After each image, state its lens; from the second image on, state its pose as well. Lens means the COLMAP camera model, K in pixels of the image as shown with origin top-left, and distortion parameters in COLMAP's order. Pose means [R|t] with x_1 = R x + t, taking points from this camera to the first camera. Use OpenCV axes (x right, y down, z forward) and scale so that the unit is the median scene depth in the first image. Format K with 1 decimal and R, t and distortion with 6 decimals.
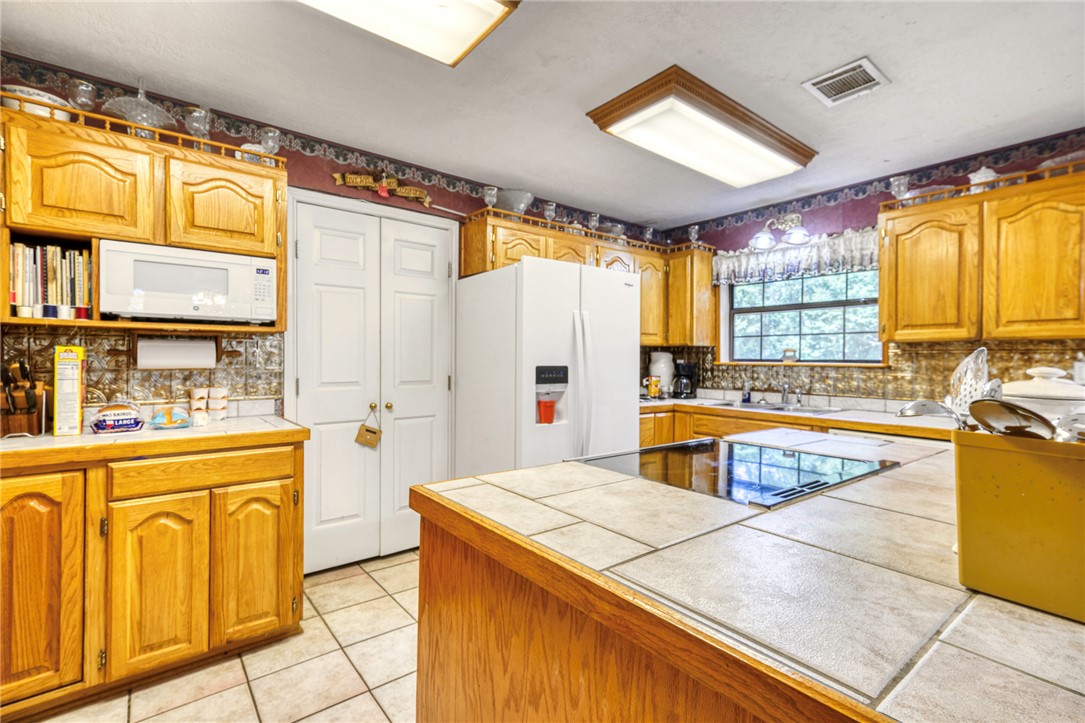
lens RADIAL K [[500.9, 0, 546.2], [0, 500.9, 355.8], [0, 0, 1]] dist [0.005118, 0.003240]
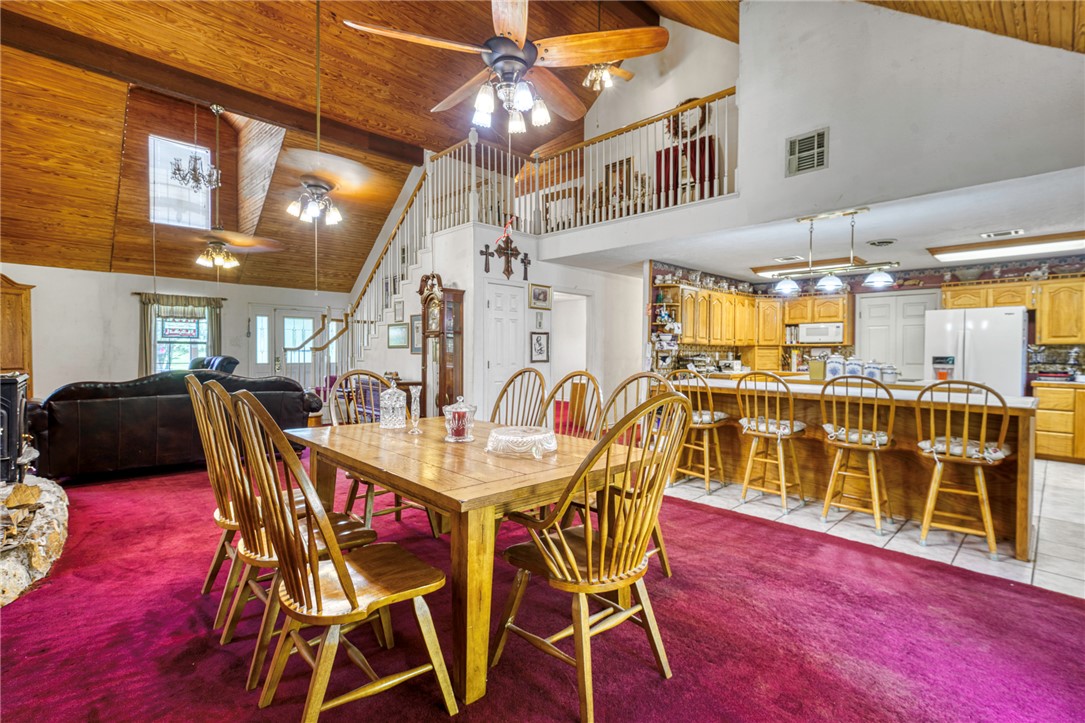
lens RADIAL K [[500.9, 0, 552.9], [0, 500.9, 356.4], [0, 0, 1]] dist [0.005118, 0.003240]
pose [[0.114696, 0.002644, -0.993397, 2.338104], [0.000239, 0.999996, 0.002689, 0.014782], [0.993401, -0.000546, 0.114695, -1.161760]]
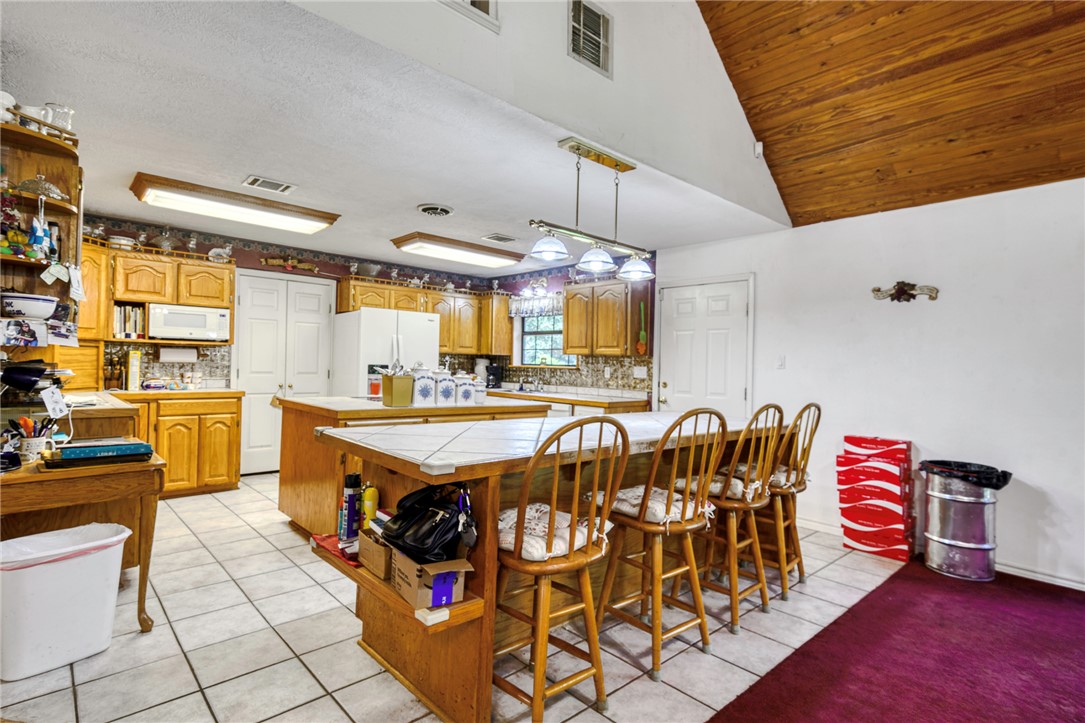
lens RADIAL K [[536.4, 0, 542.7], [0, 536.4, 357.1], [0, 0, 1]] dist [0.006682, -0.000445]
pose [[0.997283, 0.017436, 0.071573, 0.545864], [-0.016895, 0.999824, -0.008165, -0.002729], [-0.071703, 0.006934, 0.997402, -1.198225]]
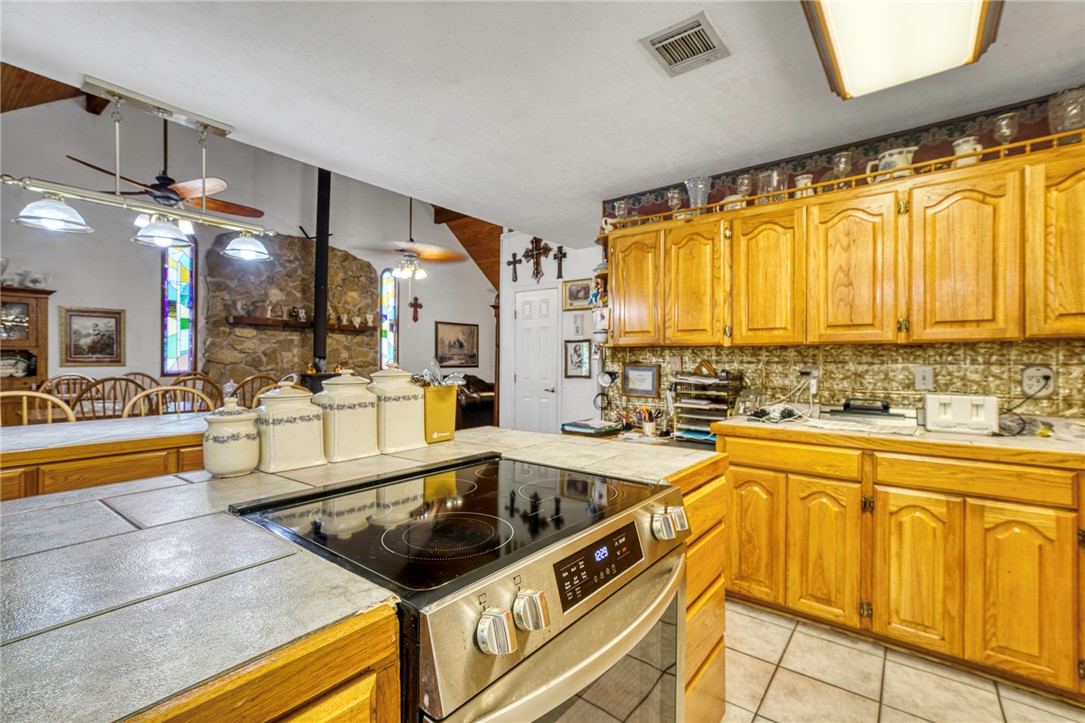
lens RADIAL K [[500.9, 0, 549.3], [0, 500.9, 363.3], [0, 0, 1]] dist [0.005118, 0.003240]
pose [[-0.976040, -0.015111, -0.217066, 0.256313], [-0.013303, 0.999864, -0.009787, 0.013336], [0.217184, -0.006665, -0.976108, 1.080492]]
